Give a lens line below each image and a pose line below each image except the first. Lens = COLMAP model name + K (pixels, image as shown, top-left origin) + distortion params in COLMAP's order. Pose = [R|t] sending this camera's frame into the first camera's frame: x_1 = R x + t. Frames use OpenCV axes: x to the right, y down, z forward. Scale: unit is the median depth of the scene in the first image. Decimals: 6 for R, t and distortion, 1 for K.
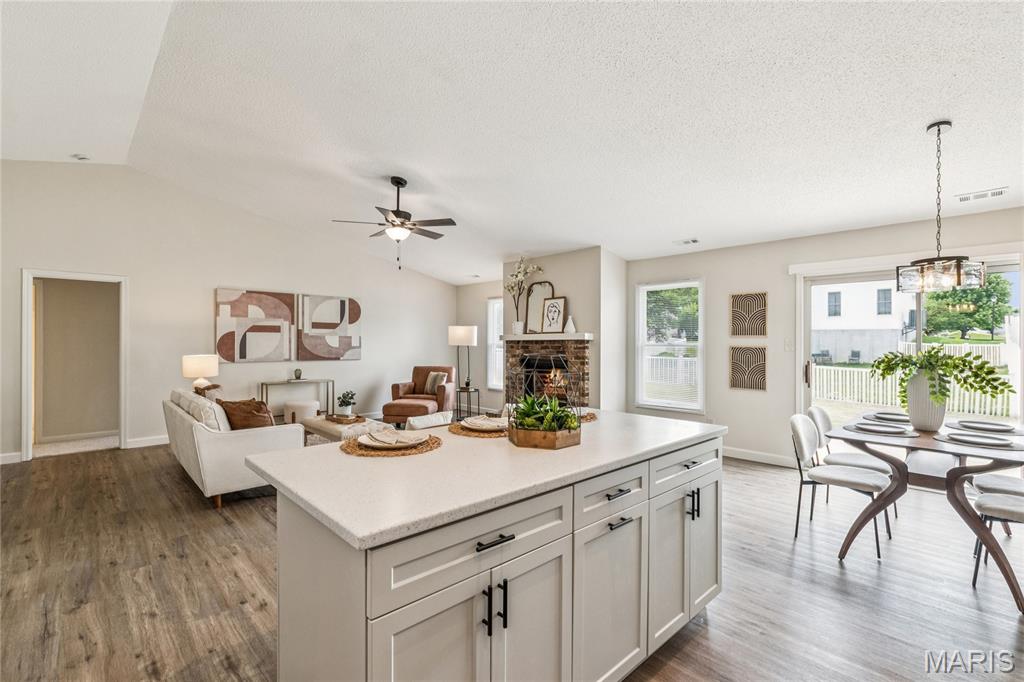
lens RADIAL K [[456.2, 0, 510.7], [0, 456.2, 347.4], [0, 0, 1]] dist [-0.005337, 0.002007]
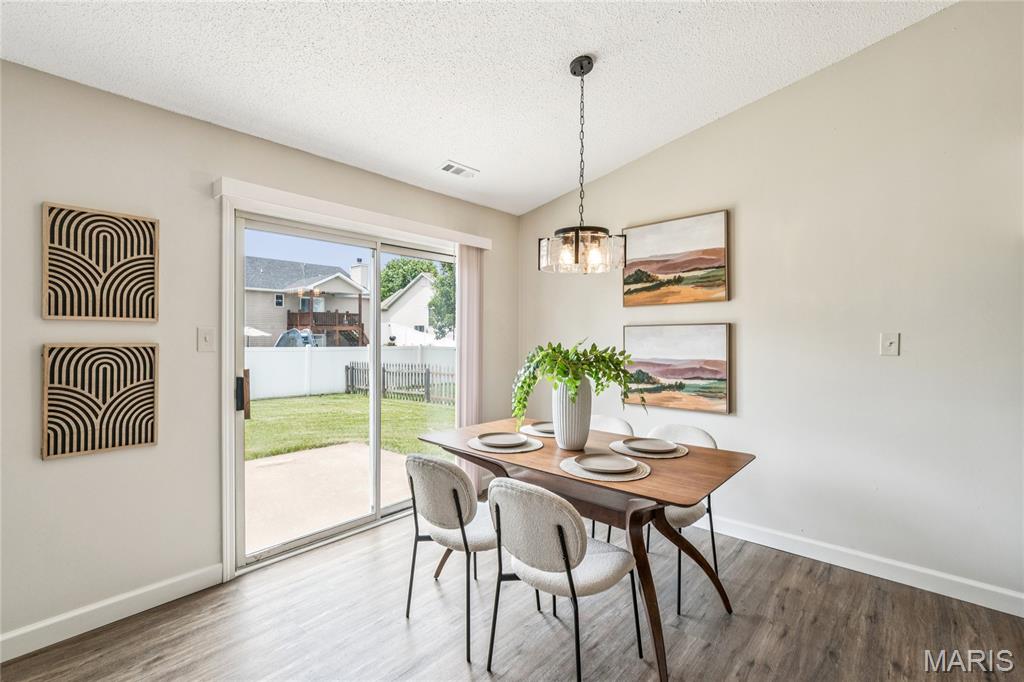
lens RADIAL K [[456.2, 0, 509.8], [0, 456.2, 336.7], [0, 0, 1]] dist [-0.005337, 0.002007]
pose [[-0.082980, -0.007943, 0.996520, 0.092003], [0.006704, 0.999941, 0.008528, -0.009411], [-0.996529, 0.007389, -0.082922, 0.673199]]
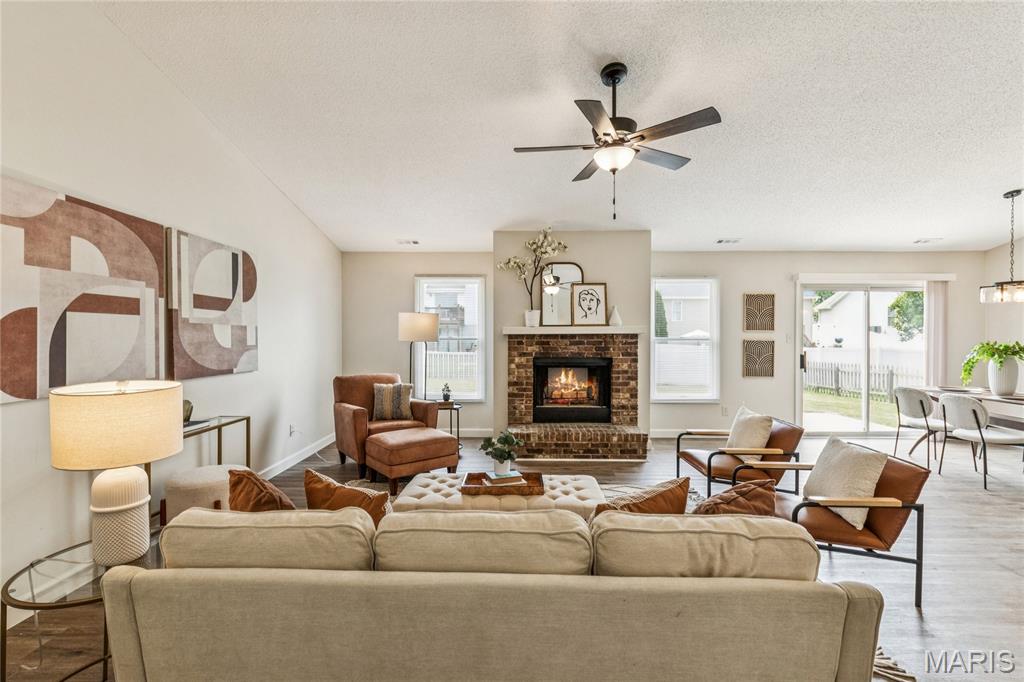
lens RADIAL K [[456.2, 0, 510.9], [0, 456.2, 338.6], [0, 0, 1]] dist [-0.005337, 0.002007]
pose [[0.703732, -0.007270, 0.710428, -0.738252], [0.008345, 0.999963, 0.001967, -0.013024], [-0.710416, 0.004544, 0.703767, 0.631181]]
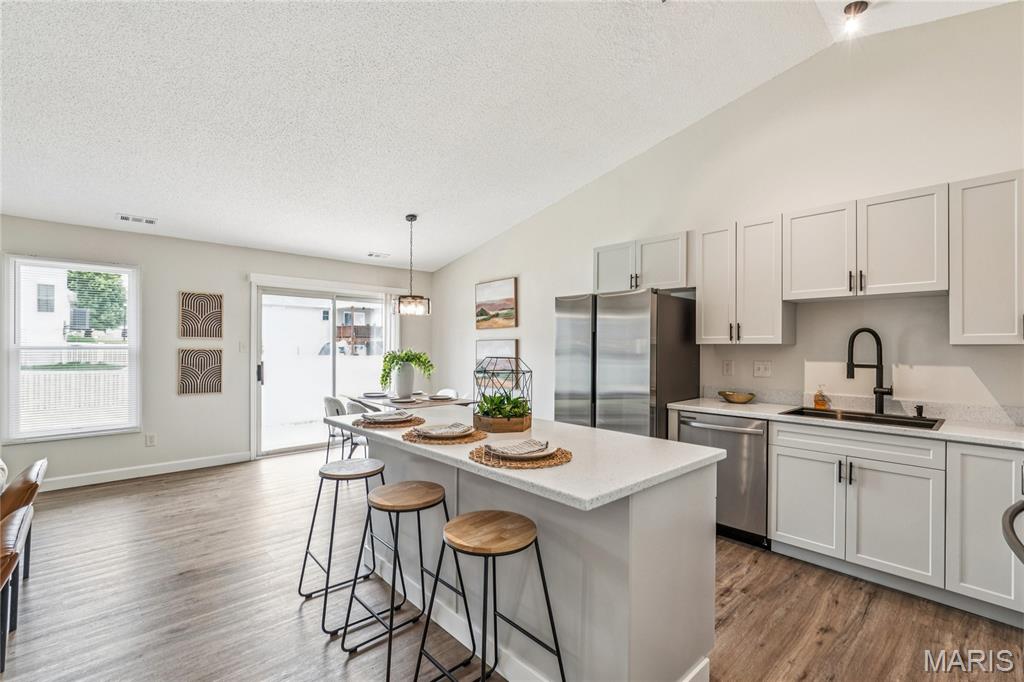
lens RADIAL K [[456.2, 0, 508.0], [0, 456.2, 345.9], [0, 0, 1]] dist [-0.005337, 0.002007]
pose [[0.017682, -0.002132, 0.999841, -0.416382], [0.004616, 0.999987, 0.002051, -0.006887], [-0.999833, 0.004579, 0.017692, 0.341109]]
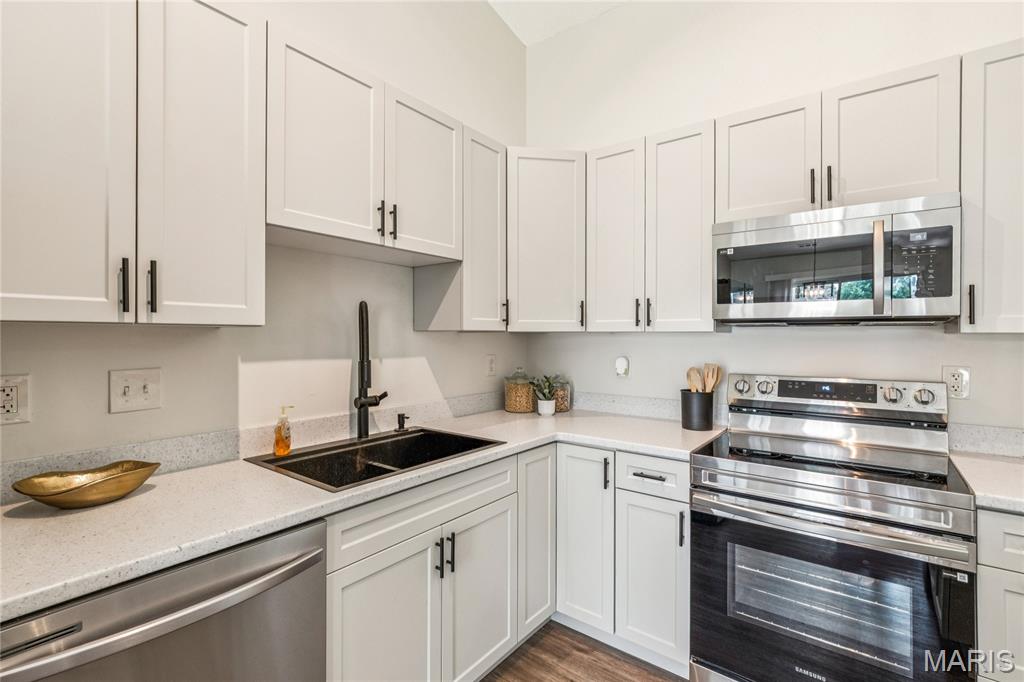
lens RADIAL K [[456.2, 0, 514.9], [0, 456.2, 341.5], [0, 0, 1]] dist [-0.005337, 0.002007]
pose [[-0.987151, -0.007371, -0.159620, 0.102996], [-0.010770, 0.999733, 0.020435, -0.004269], [0.159426, 0.021892, -0.986967, 0.263573]]
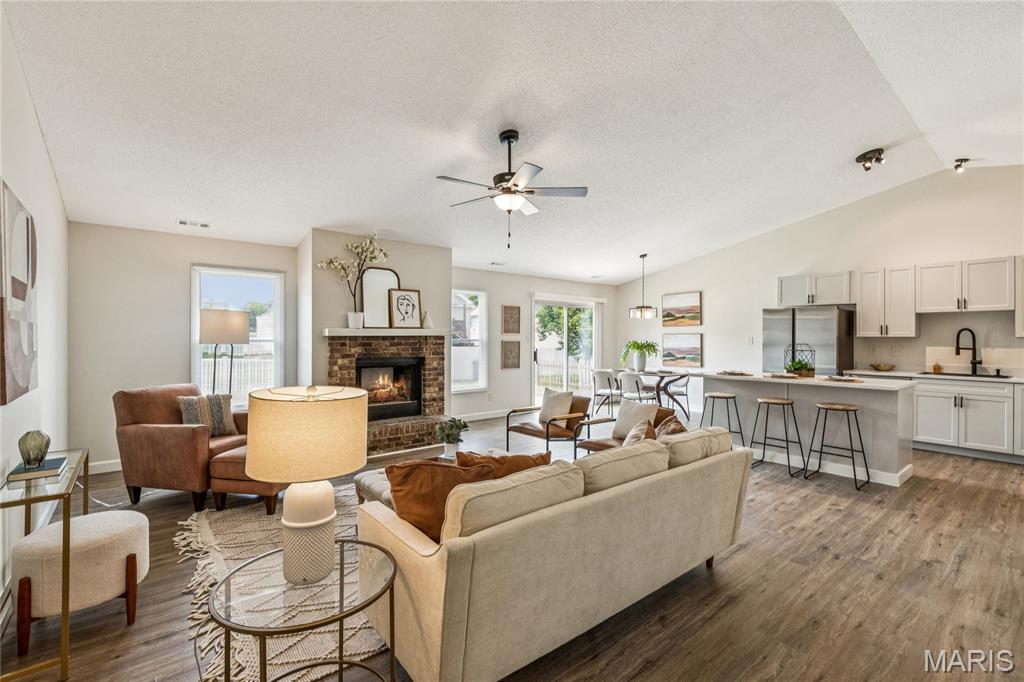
lens RADIAL K [[456.2, 0, 505.7], [0, 456.2, 338.3], [0, 0, 1]] dist [-0.005337, 0.002007]
pose [[0.081784, -0.005240, 0.996636, -0.987371], [0.008589, 0.999953, 0.004553, -0.016783], [-0.996613, 0.008188, 0.081826, 0.890799]]
